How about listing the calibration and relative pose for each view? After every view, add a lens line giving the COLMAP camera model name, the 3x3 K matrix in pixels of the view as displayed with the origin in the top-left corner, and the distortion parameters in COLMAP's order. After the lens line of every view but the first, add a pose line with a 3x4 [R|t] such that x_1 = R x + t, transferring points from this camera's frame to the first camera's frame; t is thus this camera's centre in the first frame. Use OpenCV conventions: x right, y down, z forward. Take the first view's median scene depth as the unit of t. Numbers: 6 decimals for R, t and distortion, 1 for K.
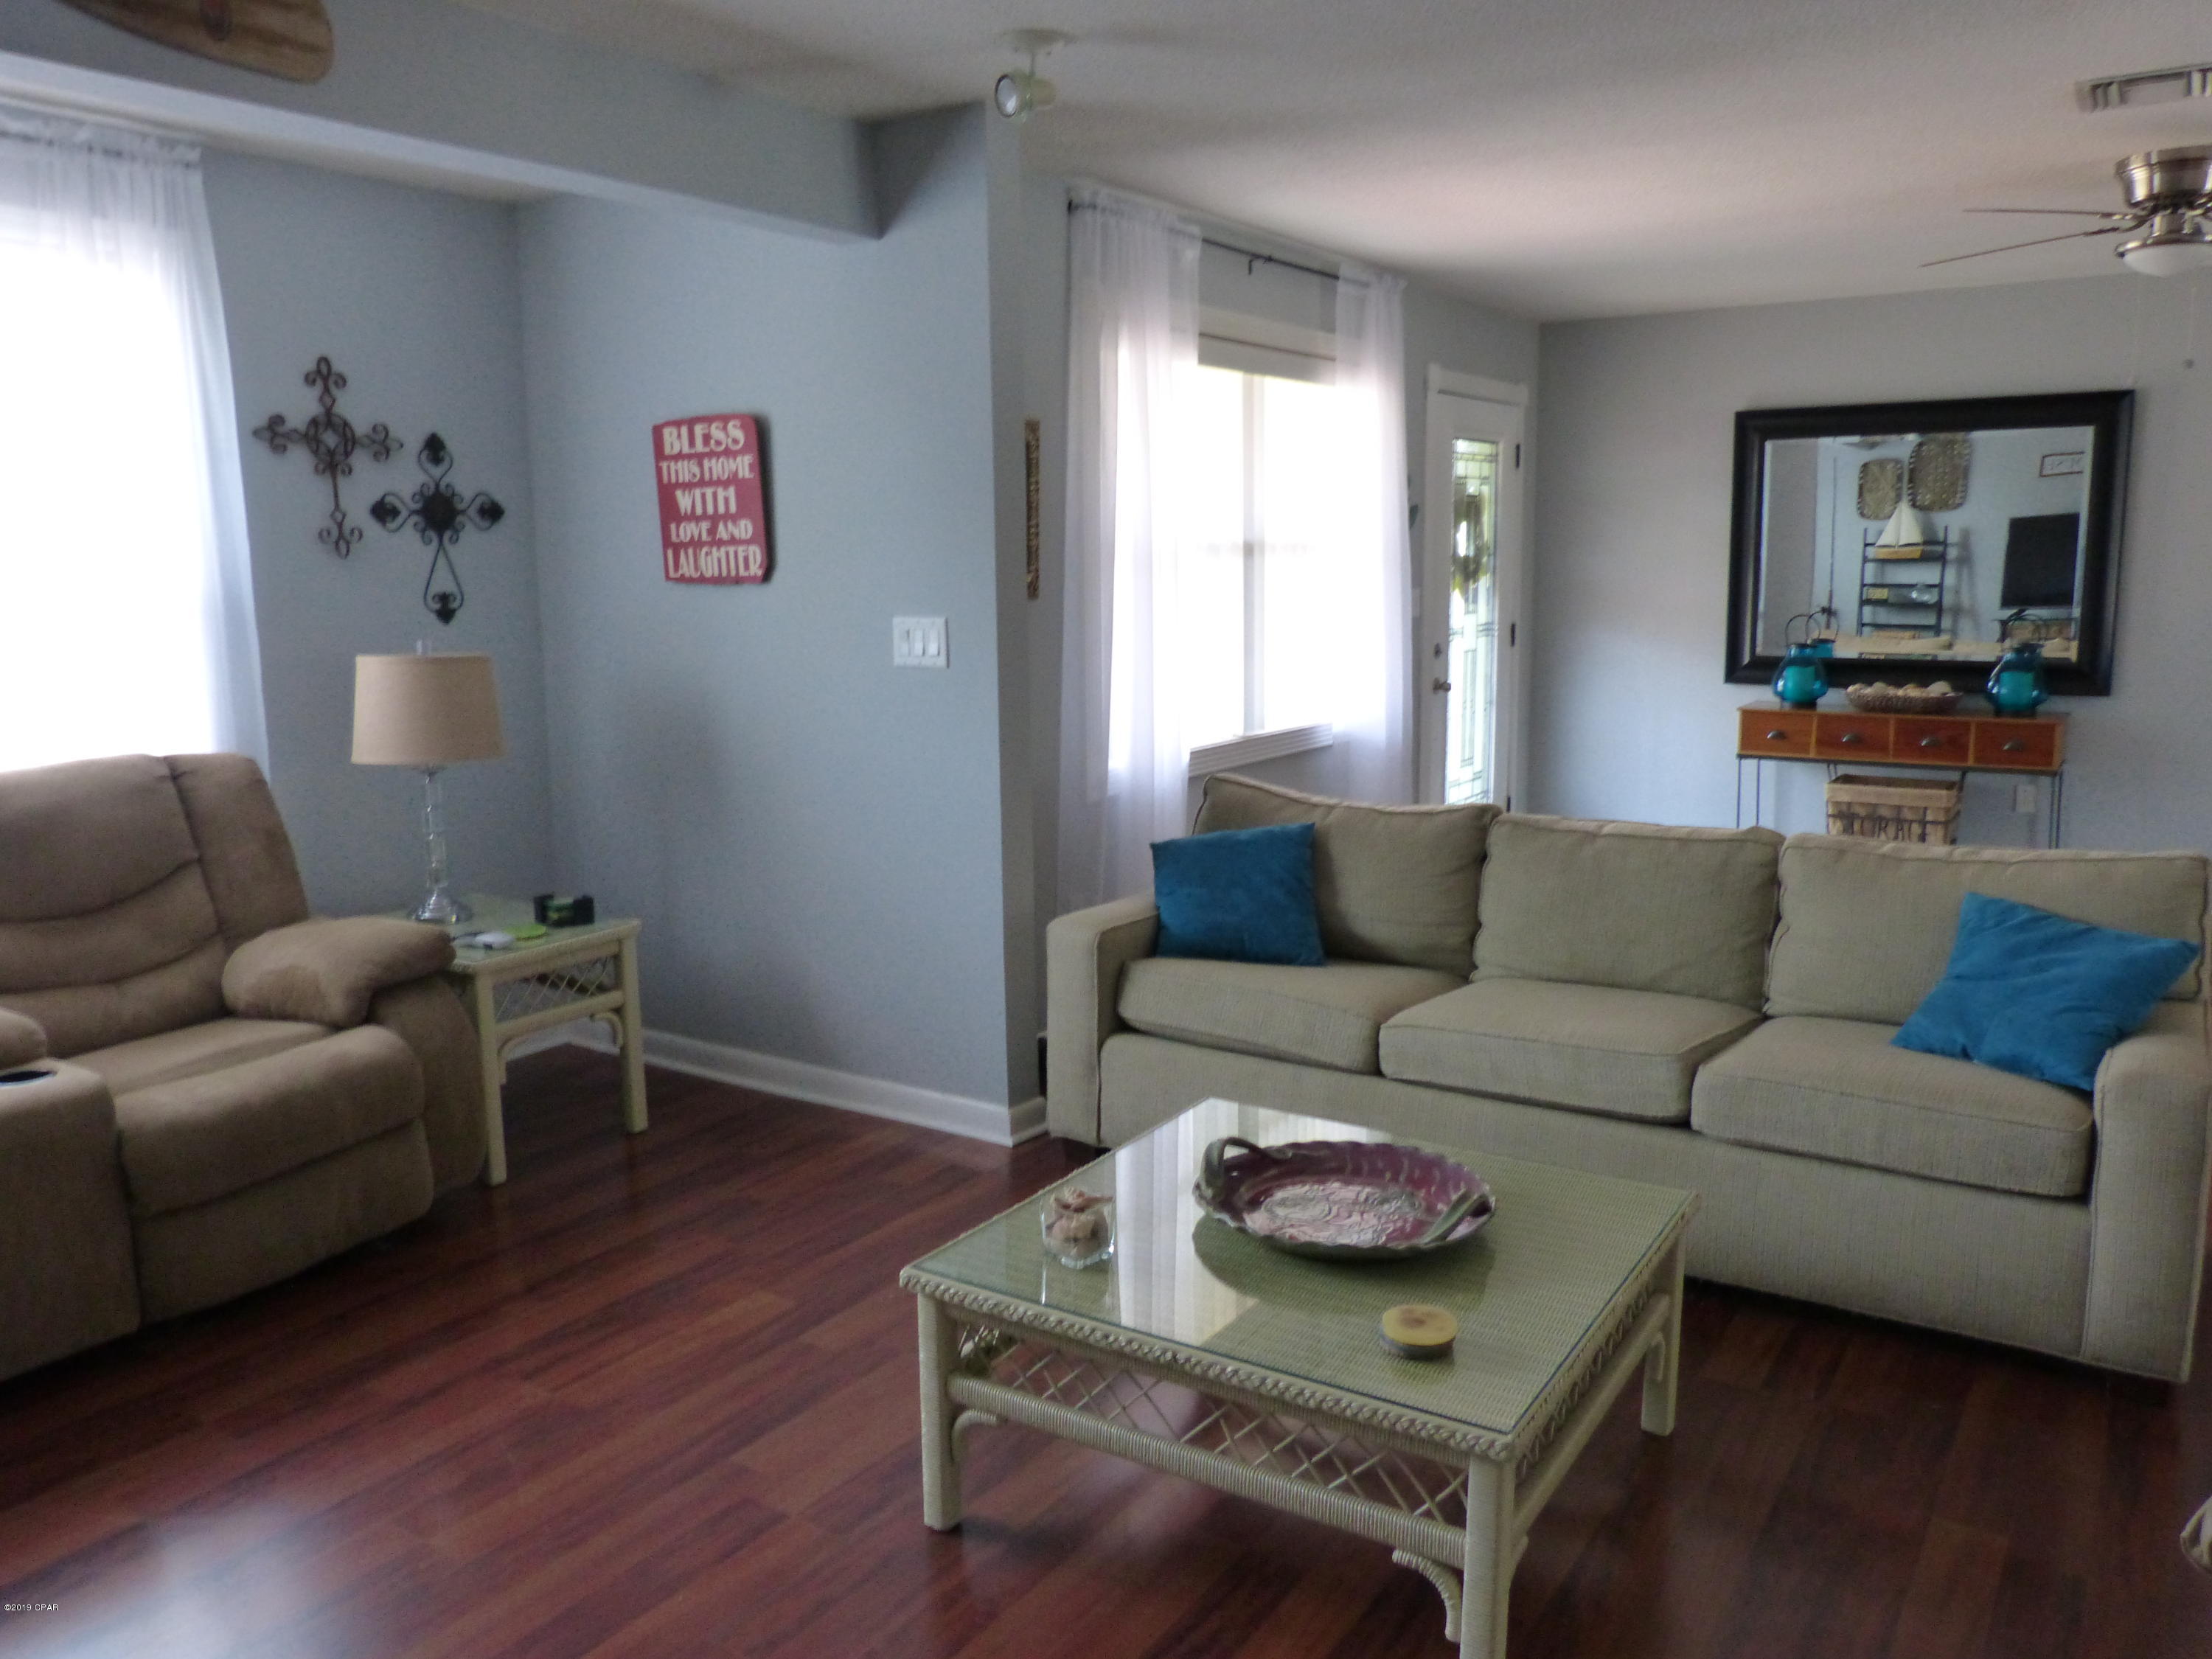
lens RADIAL K [[1646.8, 0, 1107.3], [0, 1646.8, 826.2], [0, 0, 1]] dist [-0.023544, 0.004577]
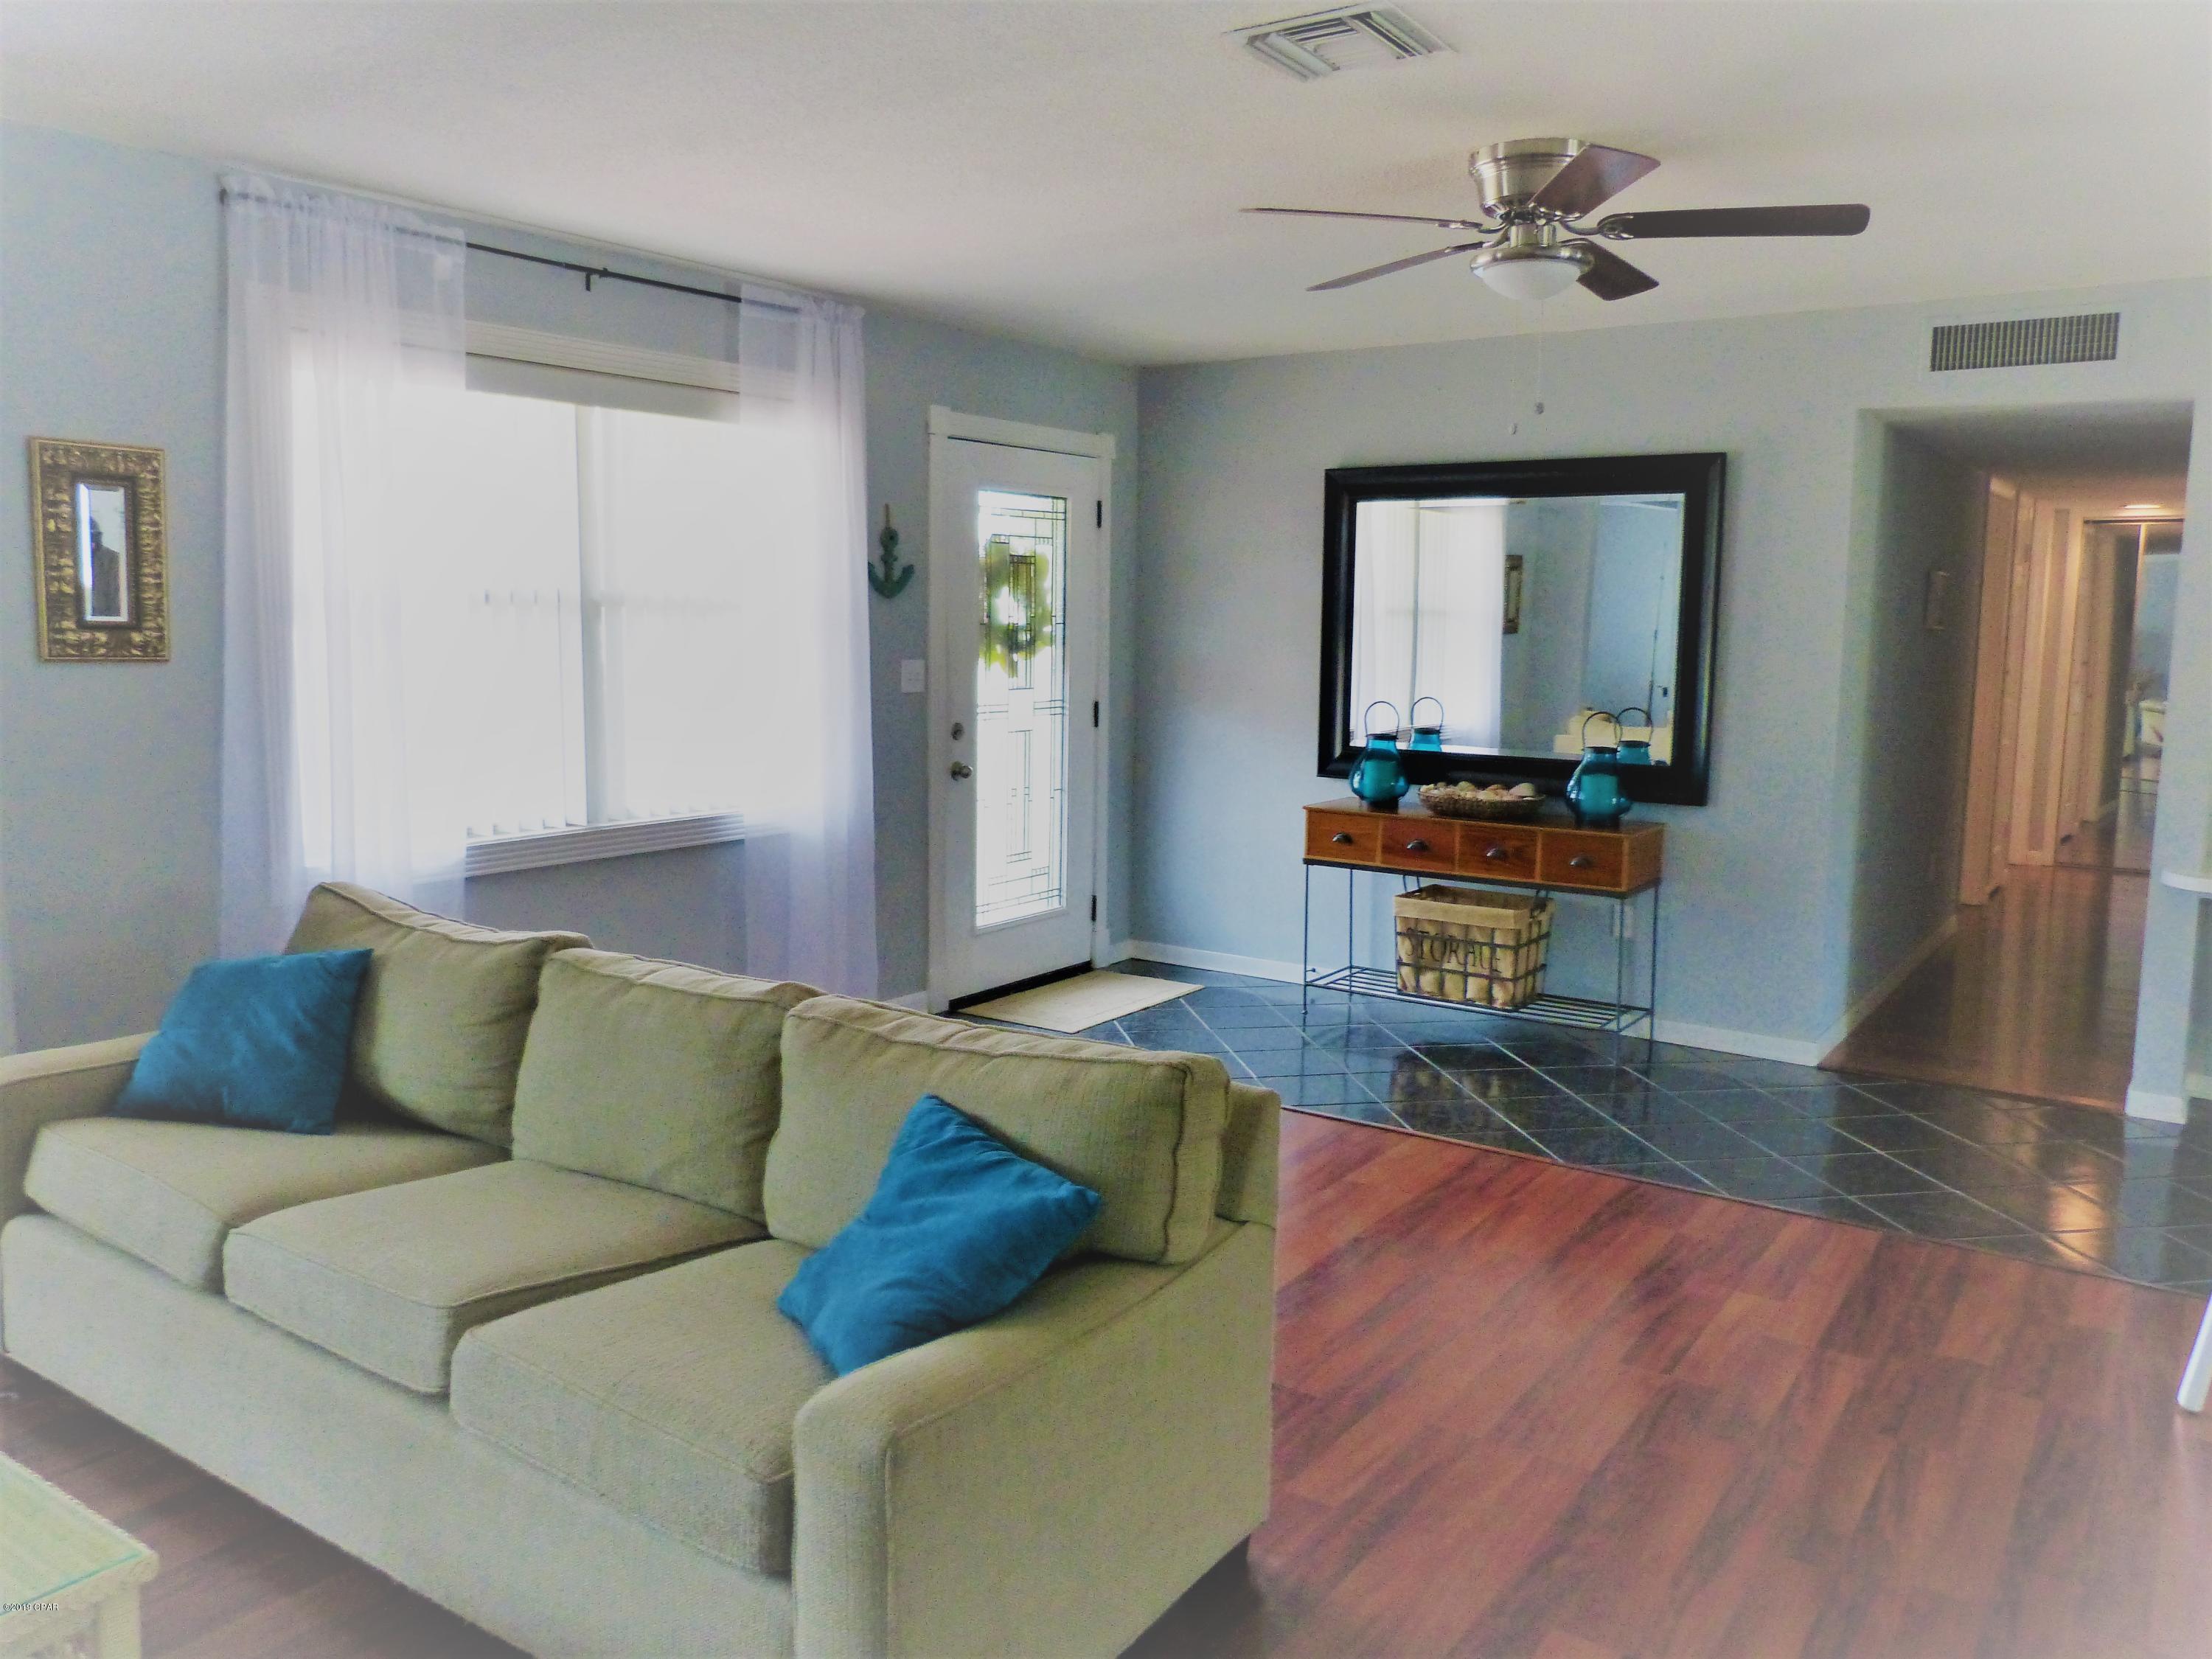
lens RADIAL K [[1646.8, 0, 1102.2], [0, 1646.8, 831.7], [0, 0, 1]] dist [-0.023544, 0.004577]
pose [[0.999271, 0.030676, -0.022731, 0.323189], [-0.031392, 0.998999, -0.031852, -0.029522], [0.021732, 0.032542, 0.999234, 0.134547]]
